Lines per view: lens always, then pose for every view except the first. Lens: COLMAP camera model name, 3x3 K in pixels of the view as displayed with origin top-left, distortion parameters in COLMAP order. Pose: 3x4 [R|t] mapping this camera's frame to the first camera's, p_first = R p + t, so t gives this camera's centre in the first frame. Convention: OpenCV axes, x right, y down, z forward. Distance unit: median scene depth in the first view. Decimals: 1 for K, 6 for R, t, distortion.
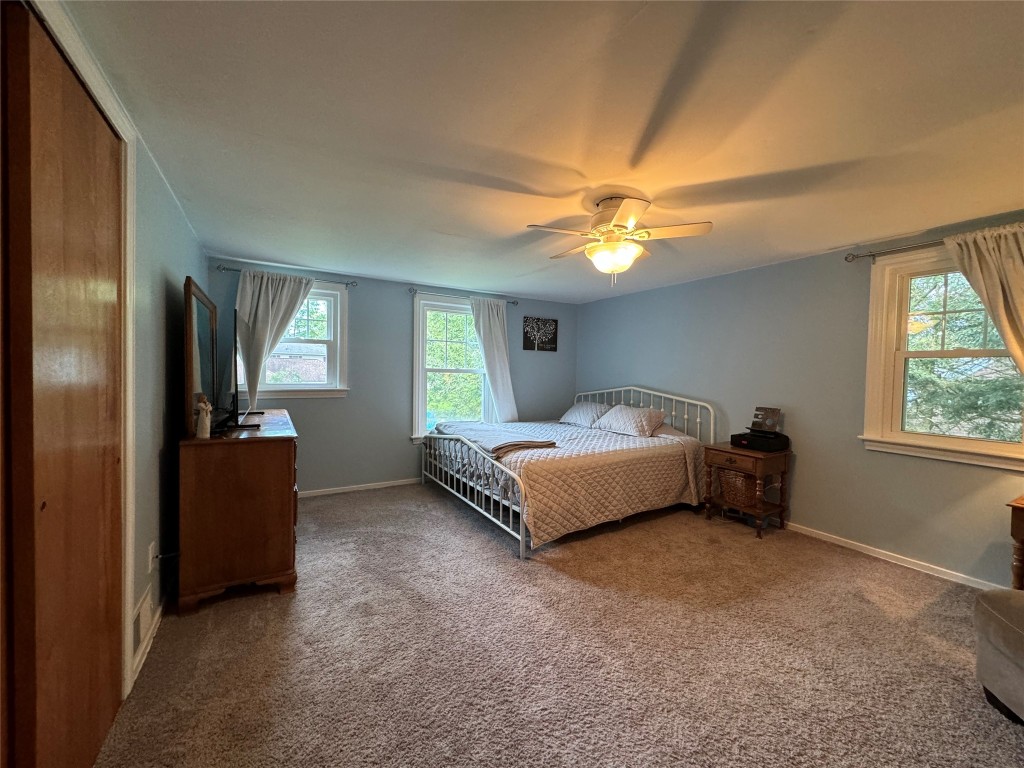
lens RADIAL K [[406.6, 0, 512.0], [0, 406.6, 384.0], [0, 0, 1]] dist [0.000658, 0.000273]
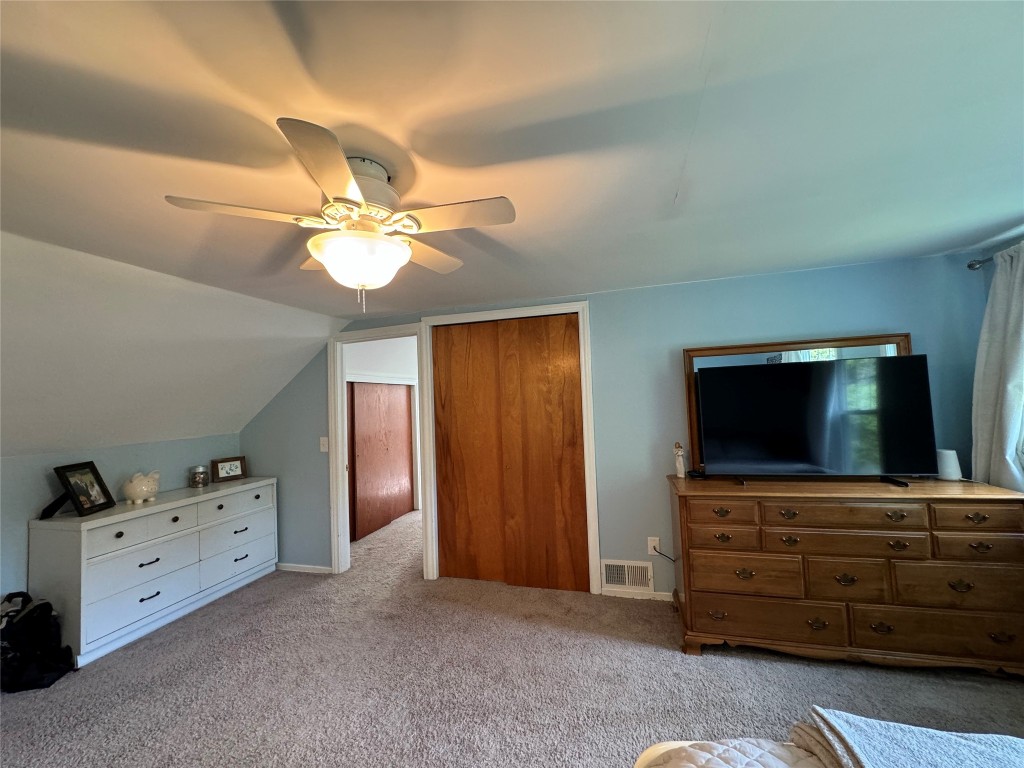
lens RADIAL K [[409.3, 0, 512.0], [0, 409.3, 384.0], [0, 0, 1]] dist [0.000011, 0.000026]
pose [[-0.716548, -0.026646, -0.697029, 0.408054], [0.002458, 0.999167, -0.040724, -0.096254], [0.697533, -0.030894, -0.715886, 1.280031]]
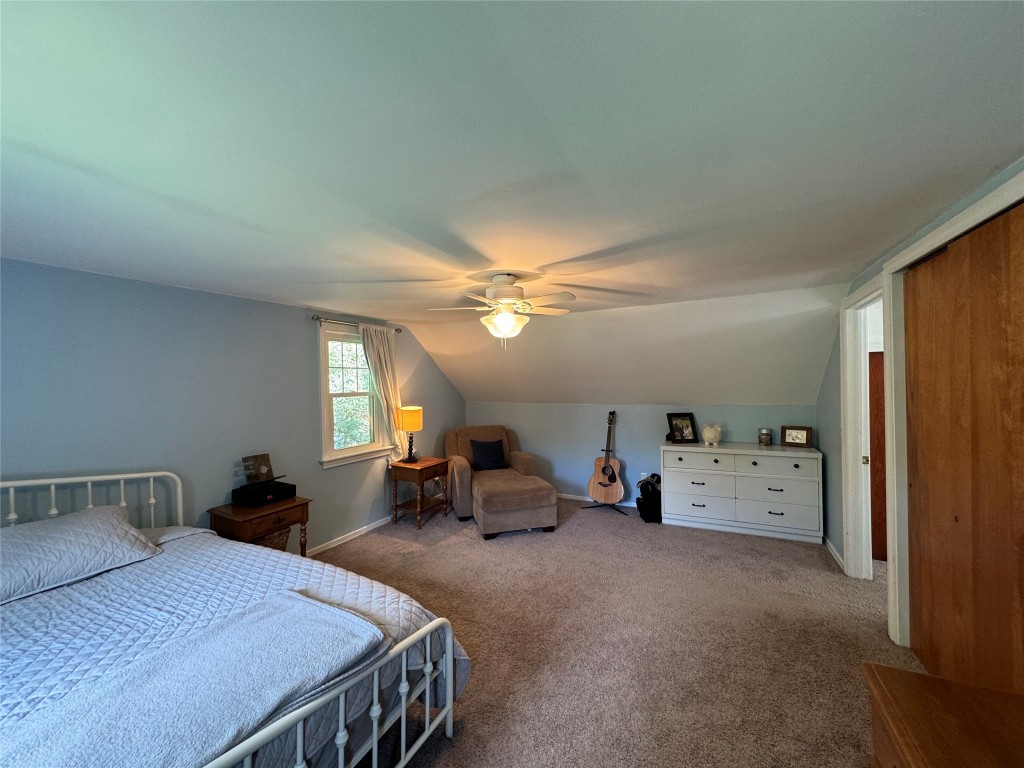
lens RADIAL K [[406.6, 0, 512.0], [0, 406.6, 384.0], [0, 0, 1]] dist [0.000658, 0.000273]
pose [[-0.546515, -0.020184, 0.837206, -0.585324], [0.030270, 0.998580, 0.043834, -0.163294], [-0.836902, 0.049298, -0.545128, 1.325432]]
